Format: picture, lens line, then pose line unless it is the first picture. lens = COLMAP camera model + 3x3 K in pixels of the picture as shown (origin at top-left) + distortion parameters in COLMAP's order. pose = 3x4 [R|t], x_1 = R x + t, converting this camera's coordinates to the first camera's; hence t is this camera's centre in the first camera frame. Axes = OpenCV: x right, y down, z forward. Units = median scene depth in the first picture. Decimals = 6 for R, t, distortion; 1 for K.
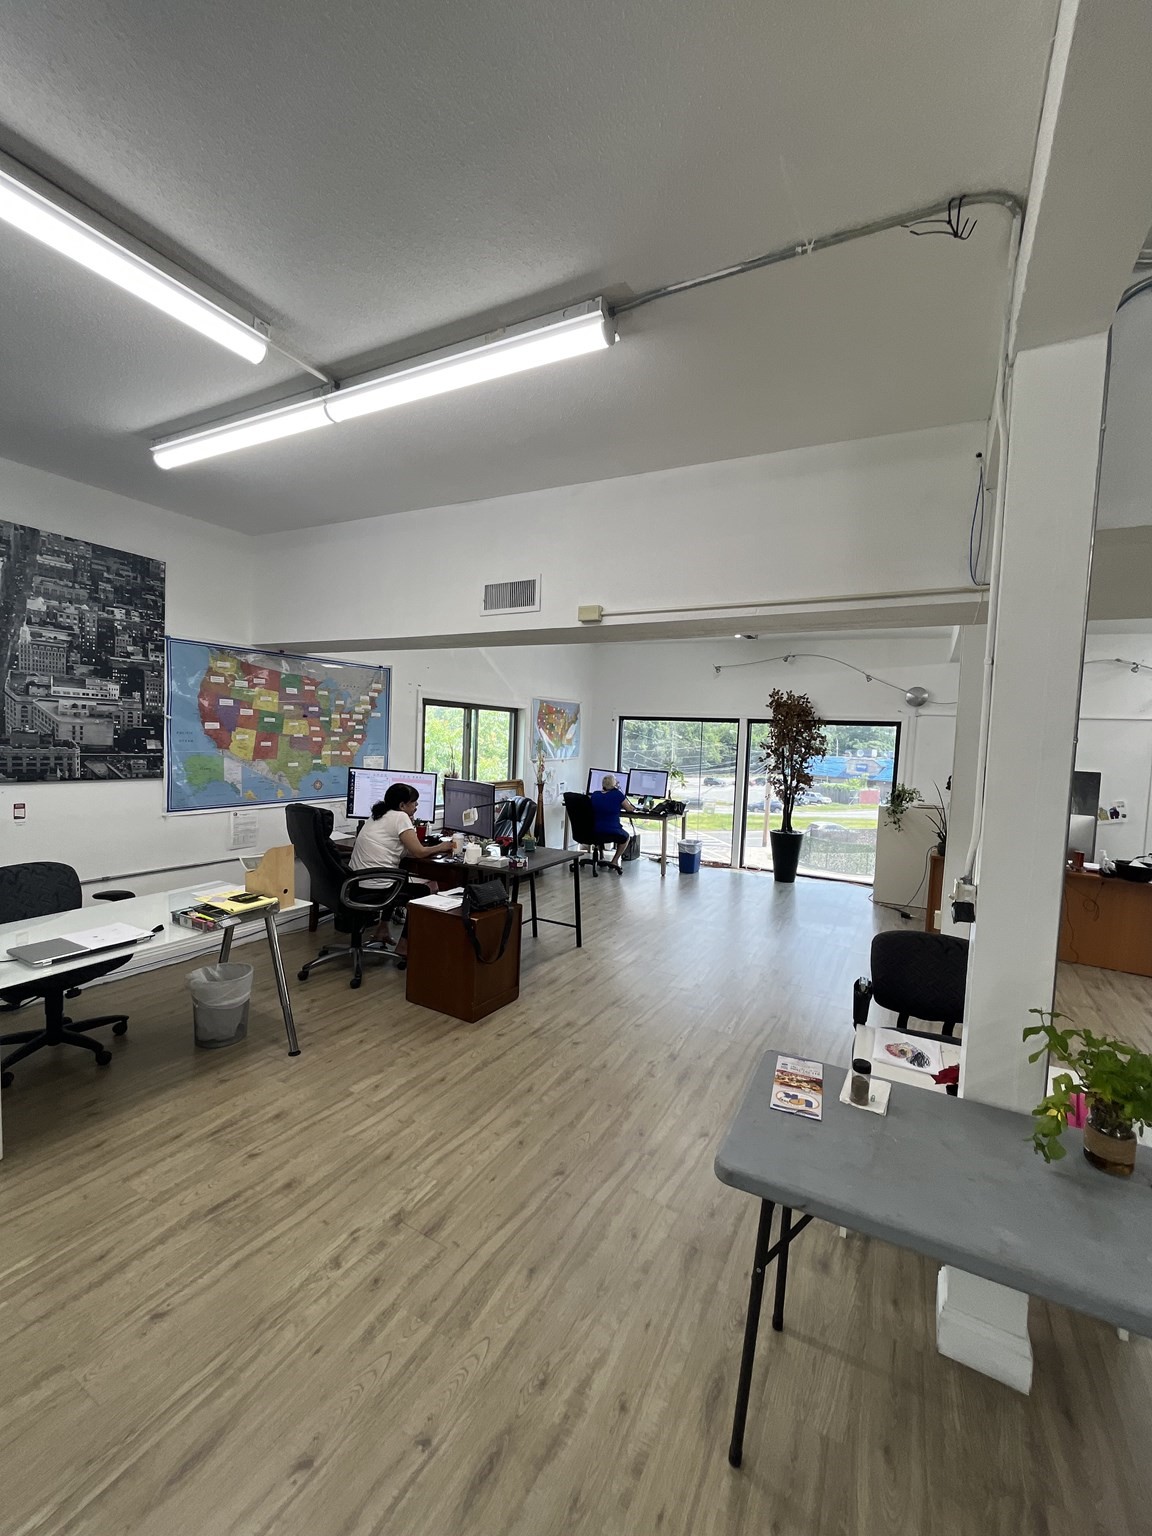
lens RADIAL K [[619.4, 0, 578.7], [0, 619.4, 769.9], [0, 0, 1]] dist [0.001678, -0.000634]
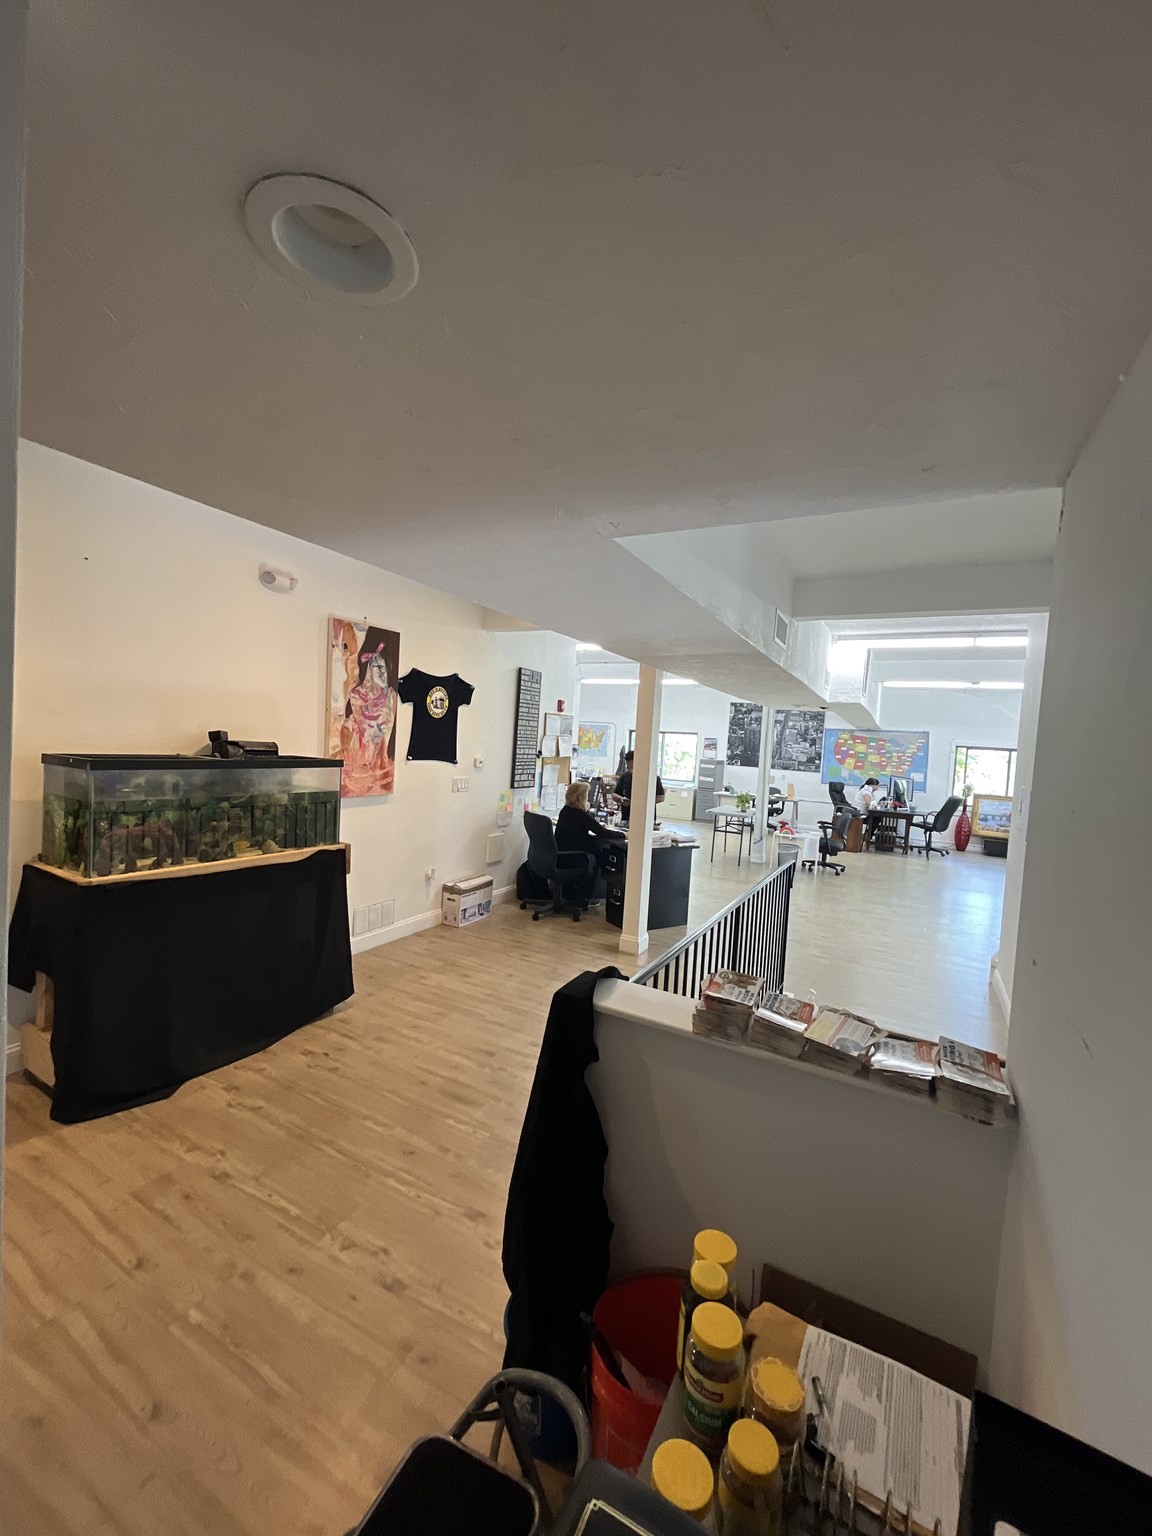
lens RADIAL K [[619.4, 0, 578.7], [0, 619.4, 769.9], [0, 0, 1]] dist [0.001678, -0.000634]
pose [[0.022823, 0.007558, -0.999711, 2.298831], [-0.114475, 0.993414, 0.004897, 0.116571], [0.993164, 0.114330, 0.023538, -0.284355]]
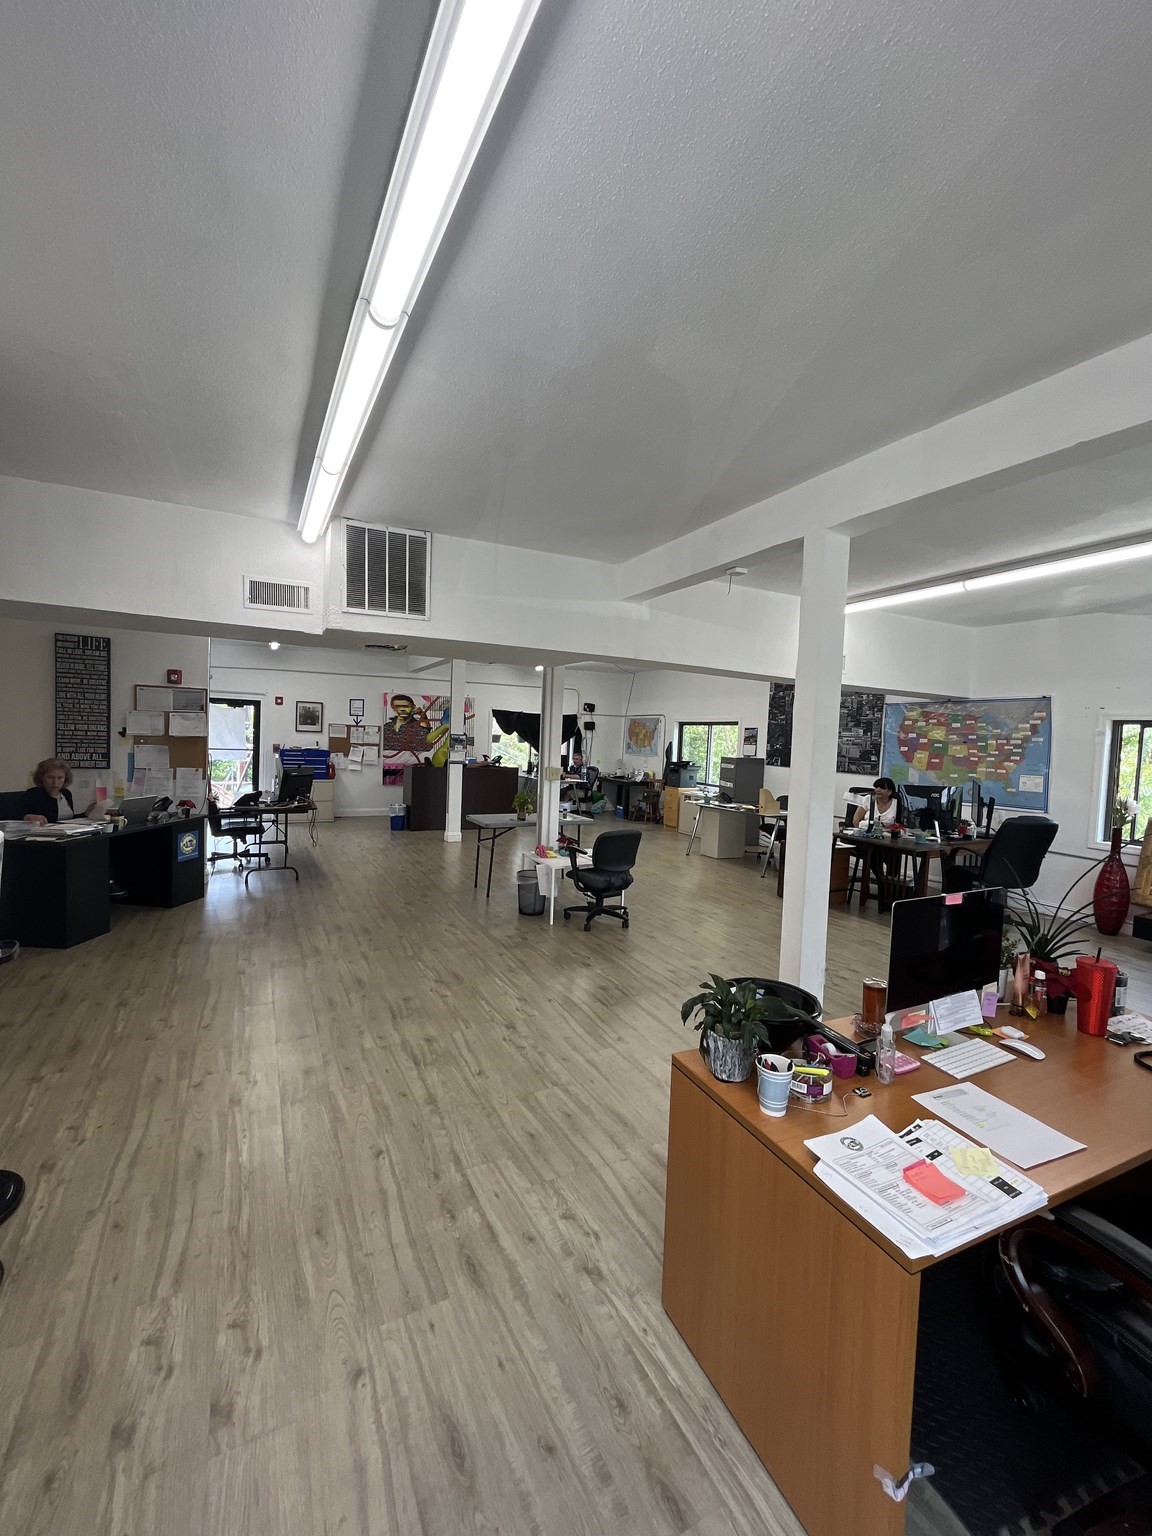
lens RADIAL K [[619.4, 0, 578.7], [0, 619.4, 769.9], [0, 0, 1]] dist [0.001678, -0.000634]
pose [[-0.540900, -0.020819, -0.840829, 1.384841], [-0.111158, 0.992694, 0.046928, 0.008310], [0.833709, 0.118848, -0.539263, 1.173620]]
